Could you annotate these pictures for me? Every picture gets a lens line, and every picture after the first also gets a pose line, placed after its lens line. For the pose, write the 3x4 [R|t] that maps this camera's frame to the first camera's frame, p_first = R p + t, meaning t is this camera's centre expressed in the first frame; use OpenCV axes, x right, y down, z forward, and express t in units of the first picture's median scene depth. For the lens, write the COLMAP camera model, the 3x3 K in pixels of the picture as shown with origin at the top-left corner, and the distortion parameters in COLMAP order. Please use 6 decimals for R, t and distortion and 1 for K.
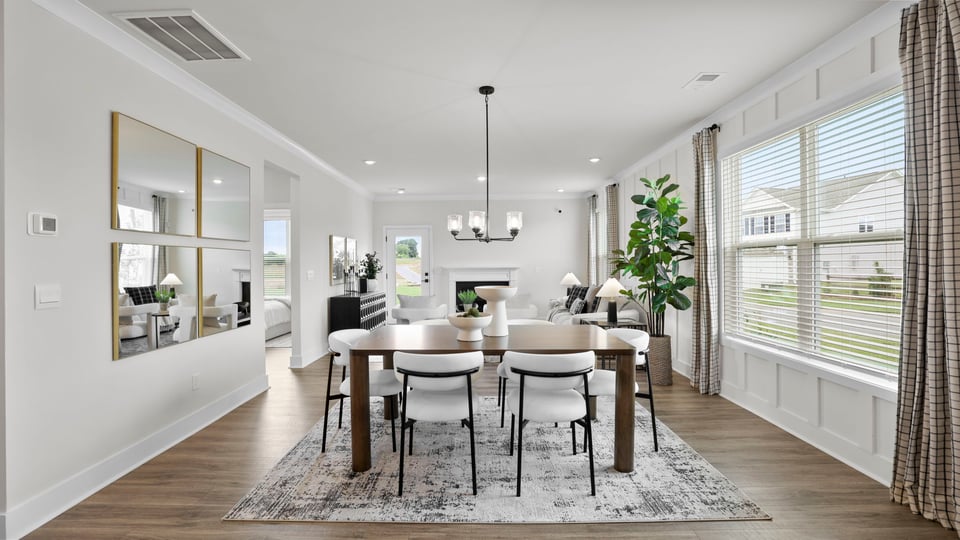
lens RADIAL K [[417.1, 0, 473.2], [0, 417.1, 264.5], [0, 0, 1]] dist [-0.041471, 0.011599]
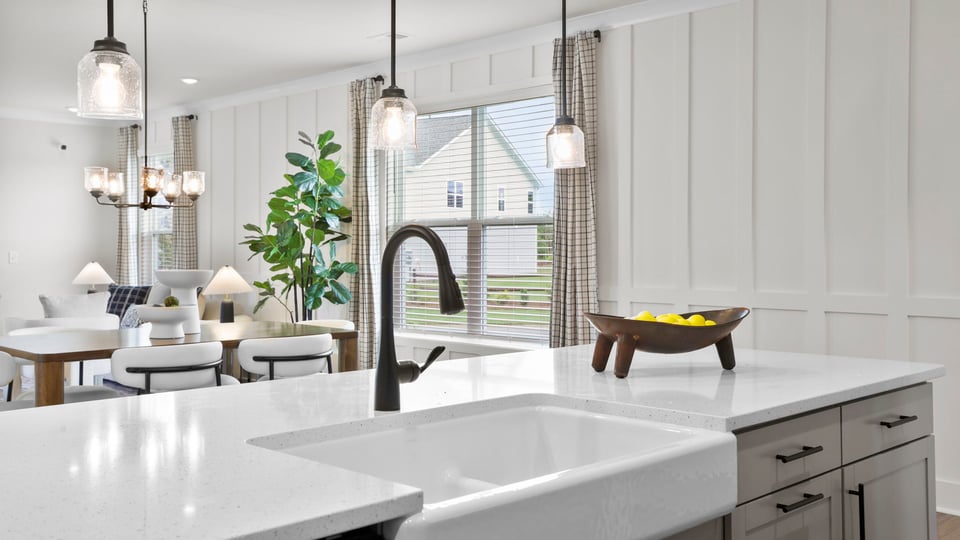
lens RADIAL K [[925.3, 0, 497.4], [0, 925.3, 266.9], [0, 0, 1]] dist [-0.007331, 0.000729]
pose [[0.678147, -0.004062, 0.734915, -0.603578], [-0.004260, 0.999946, 0.009458, 0.022349], [-0.734914, -0.009545, 0.678093, -0.424457]]
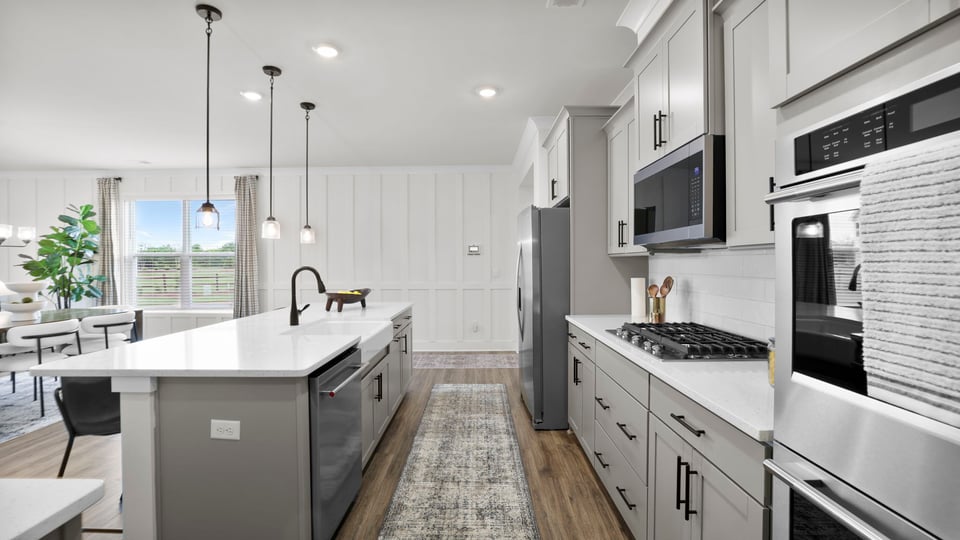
lens RADIAL K [[417.1, 0, 473.2], [0, 417.1, 264.5], [0, 0, 1]] dist [-0.041471, 0.011599]
pose [[-0.010257, 0.003860, 0.999940, -0.976134], [0.006479, 0.999972, -0.003793, 0.006841], [-0.999926, 0.006440, -0.010281, -0.338292]]
